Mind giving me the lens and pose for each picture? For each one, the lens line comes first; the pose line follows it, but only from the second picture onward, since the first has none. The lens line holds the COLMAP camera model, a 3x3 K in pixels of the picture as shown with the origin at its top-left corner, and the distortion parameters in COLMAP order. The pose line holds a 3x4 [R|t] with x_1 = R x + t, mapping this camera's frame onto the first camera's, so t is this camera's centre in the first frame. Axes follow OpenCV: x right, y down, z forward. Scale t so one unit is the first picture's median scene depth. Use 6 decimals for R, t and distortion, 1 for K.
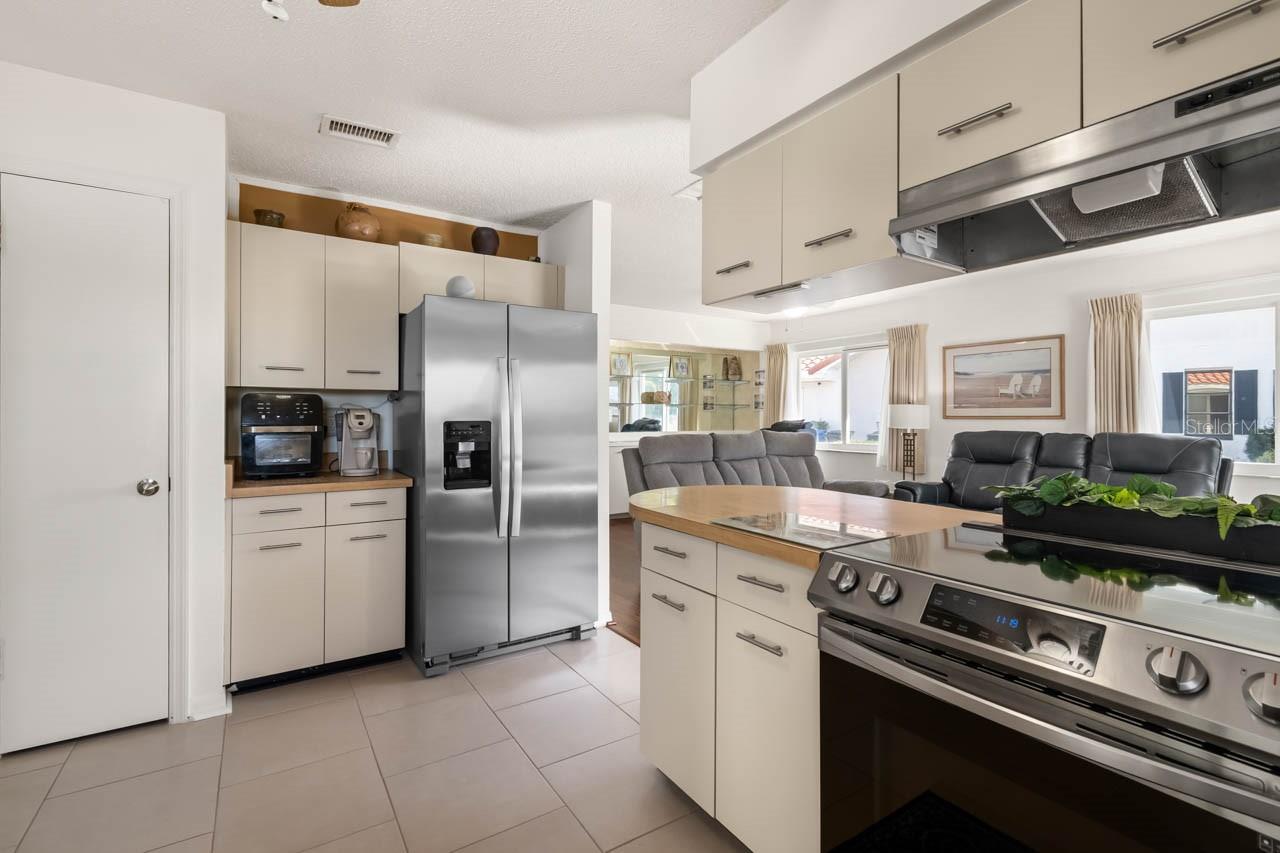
lens RADIAL K [[579.9, 0, 654.6], [0, 579.9, 416.7], [0, 0, 1]] dist [0.006636, -0.003674]
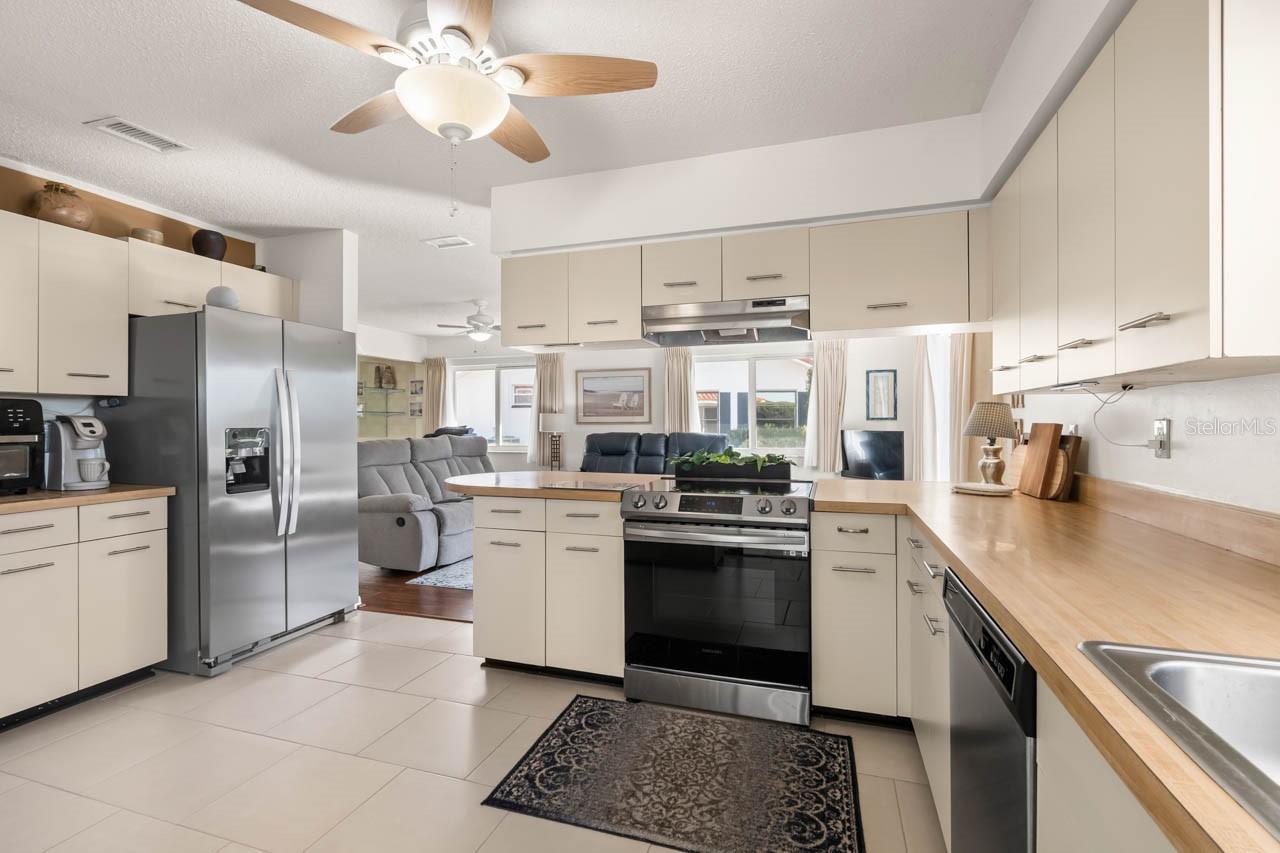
lens RADIAL K [[579.9, 0, 647.4], [0, 579.9, 419.8], [0, 0, 1]] dist [0.006636, -0.003674]
pose [[0.780918, -0.000096, 0.624634, -0.301203], [0.003943, 0.999981, -0.004775, 0.000268], [-0.624621, 0.006192, 0.780903, -0.203075]]
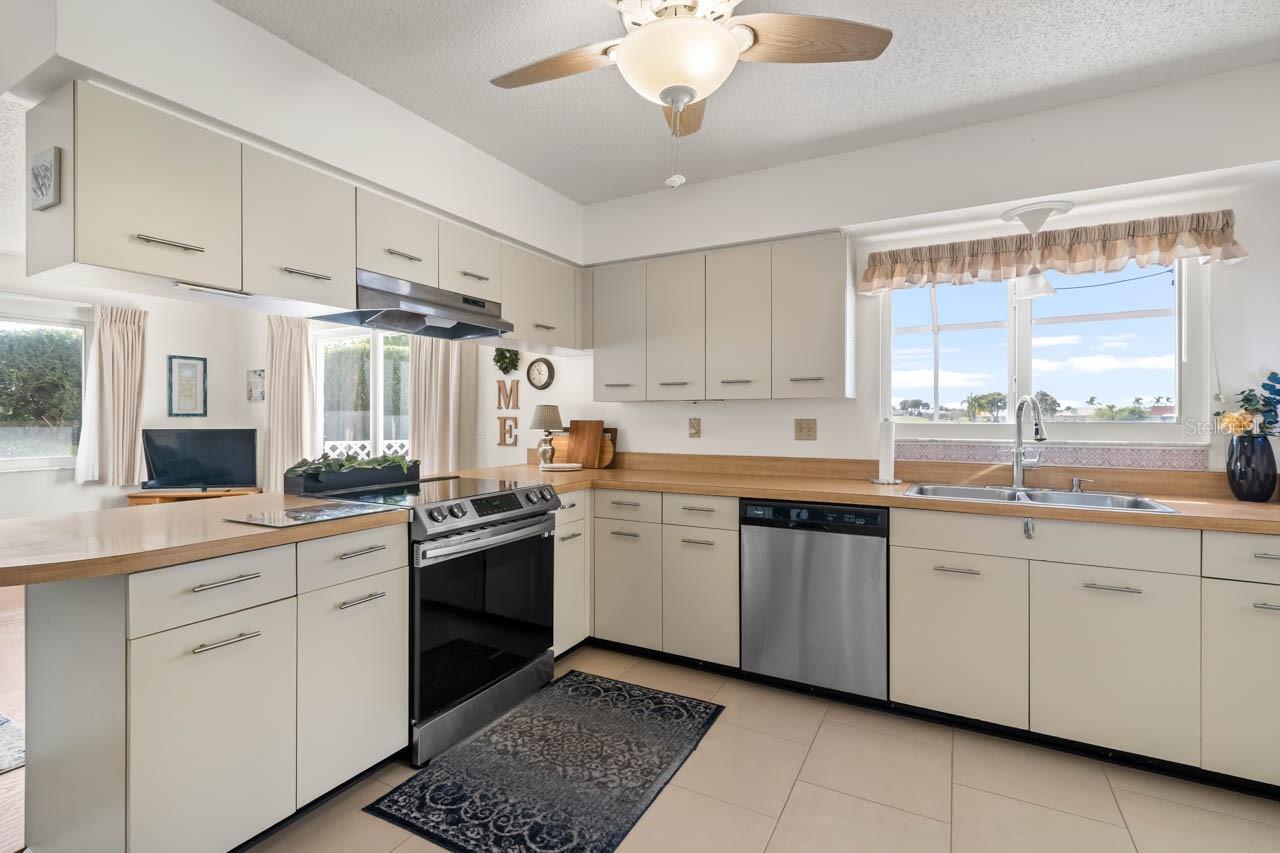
lens RADIAL K [[579.9, 0, 626.8], [0, 579.9, 408.1], [0, 0, 1]] dist [0.006636, -0.003674]
pose [[-0.461986, 0.016214, 0.886739, -0.465225], [-0.003149, 0.999797, -0.019921, 0.000647], [-0.886882, -0.011996, -0.461840, 0.412545]]
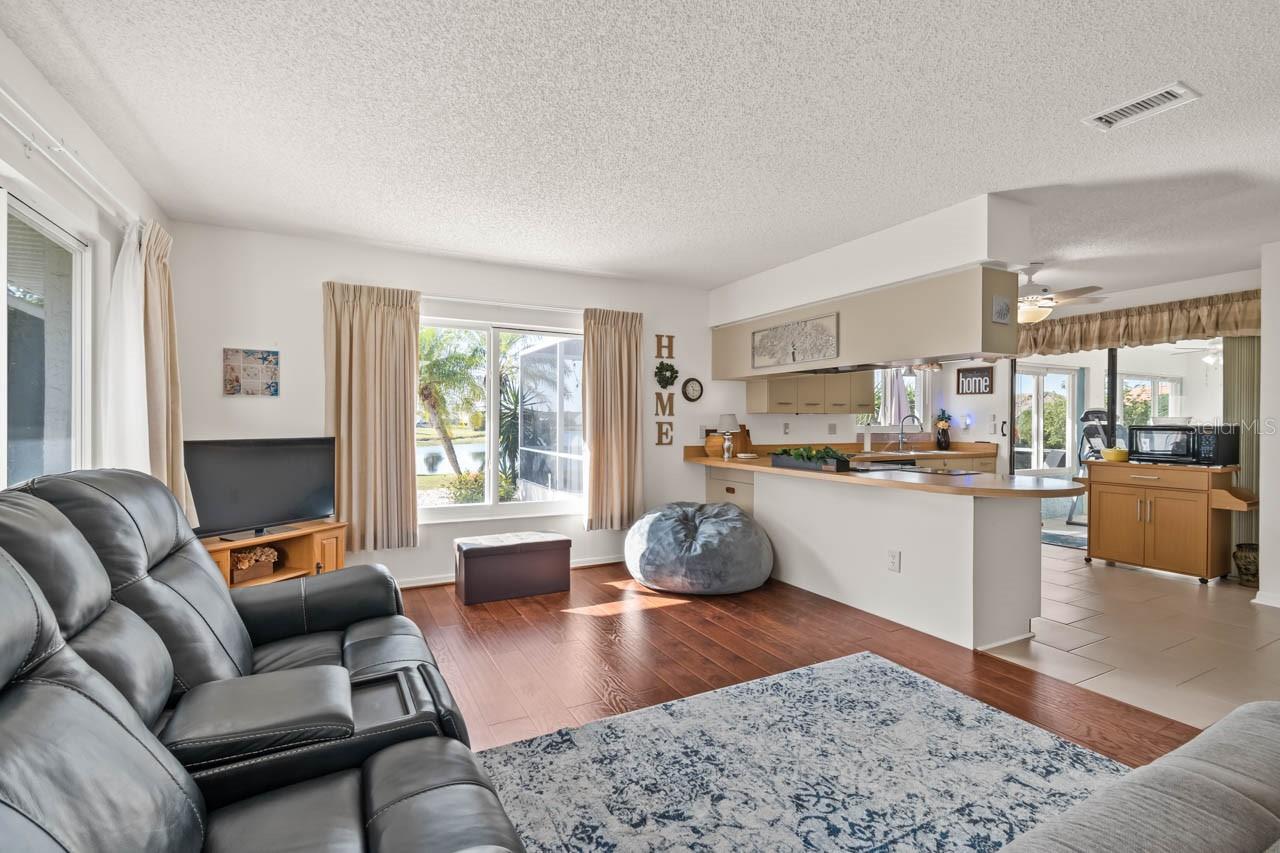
lens RADIAL K [[579.9, 0, 632.9], [0, 579.9, 418.8], [0, 0, 1]] dist [0.006636, -0.003674]
pose [[-0.993676, -0.003450, 0.112235, 0.522974], [-0.004231, 0.999968, -0.006723, -0.001349], [-0.112208, -0.007156, -0.993659, 1.487639]]
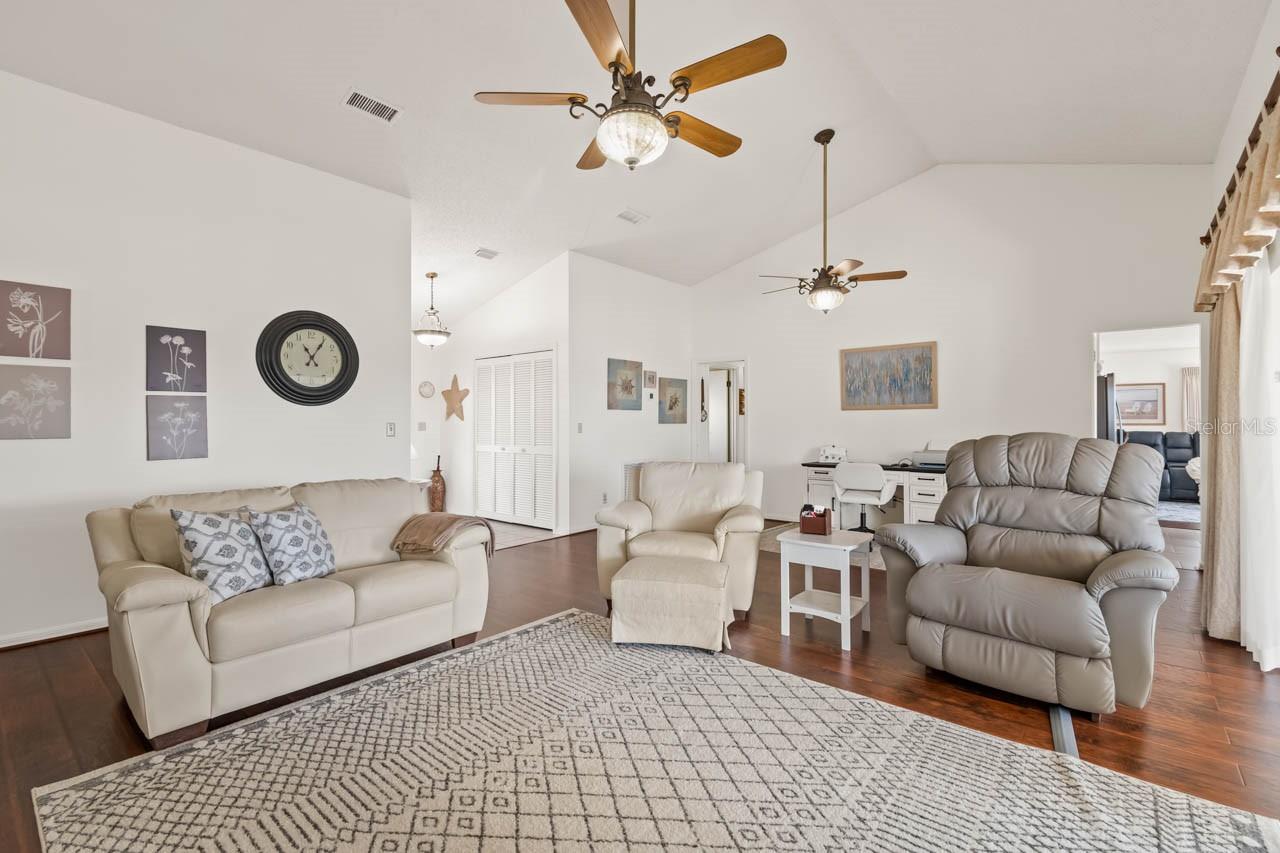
lens RADIAL K [[579.9, 0, 631.3], [0, 579.9, 419.3], [0, 0, 1]] dist [0.006636, -0.003674]
pose [[0.963617, 0.001328, 0.267285, -2.061566], [-0.000116, 0.999990, -0.004548, -0.008821], [-0.267288, 0.004351, 0.963607, -0.567581]]
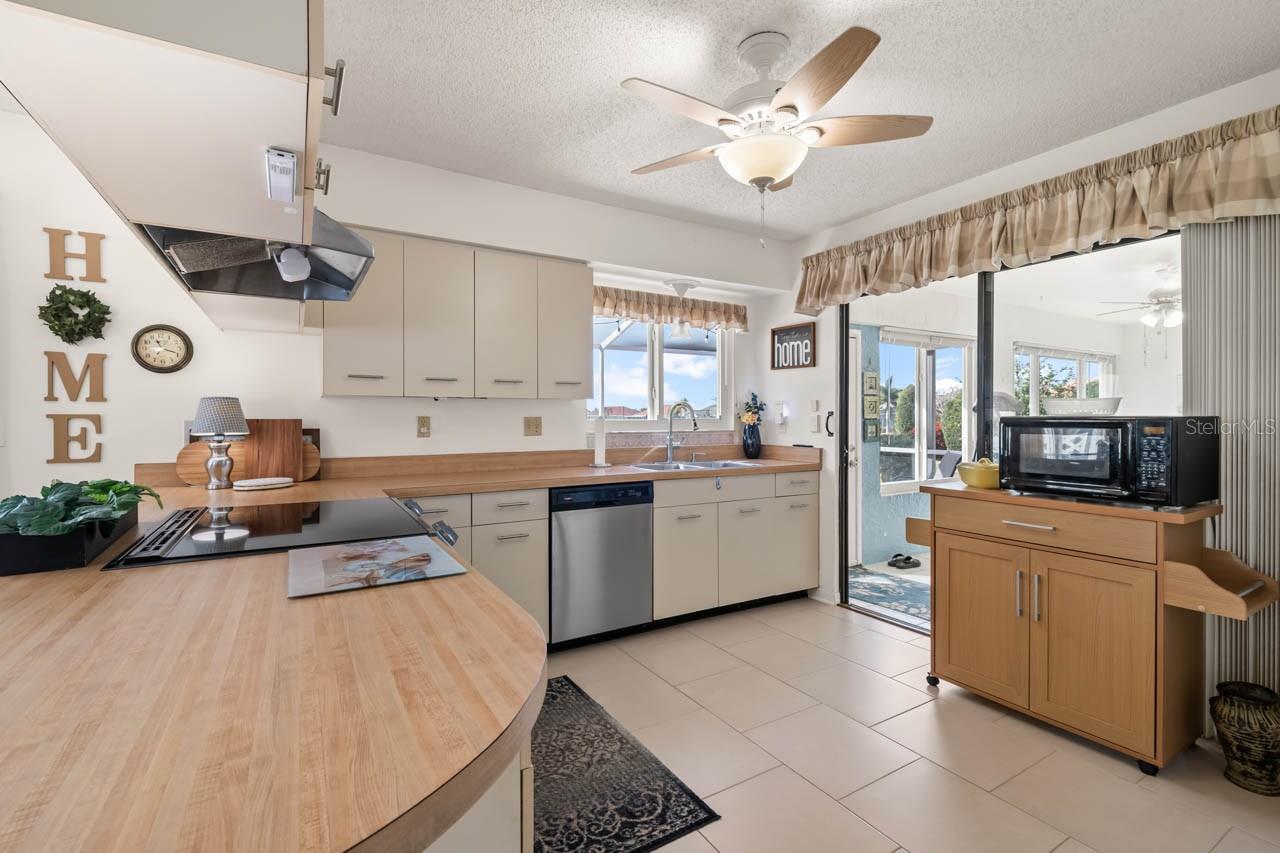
lens RADIAL K [[579.9, 0, 640.6], [0, 579.9, 411.8], [0, 0, 1]] dist [0.006636, -0.003674]
pose [[-0.998867, 0.001518, 0.047557, -0.064486], [0.000959, 0.999930, -0.011770, 0.001628], [-0.047571, -0.011711, -0.998799, 0.732507]]
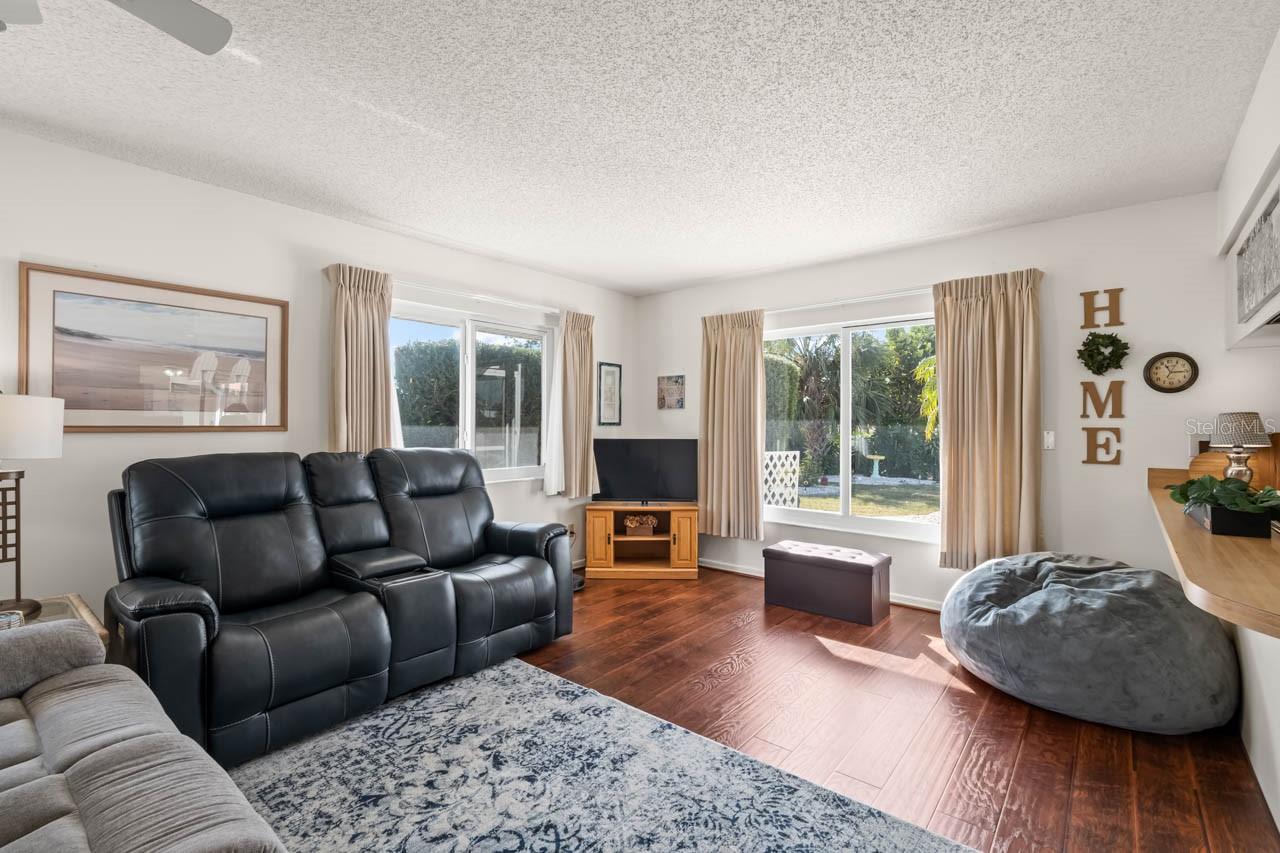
lens RADIAL K [[579.9, 0, 633.7], [0, 579.9, 427.6], [0, 0, 1]] dist [0.006636, -0.003674]
pose [[-0.273518, -0.004924, 0.961854, -0.046362], [-0.003358, 0.999986, 0.004165, -0.005115], [-0.961861, -0.002090, -0.273530, 1.024965]]
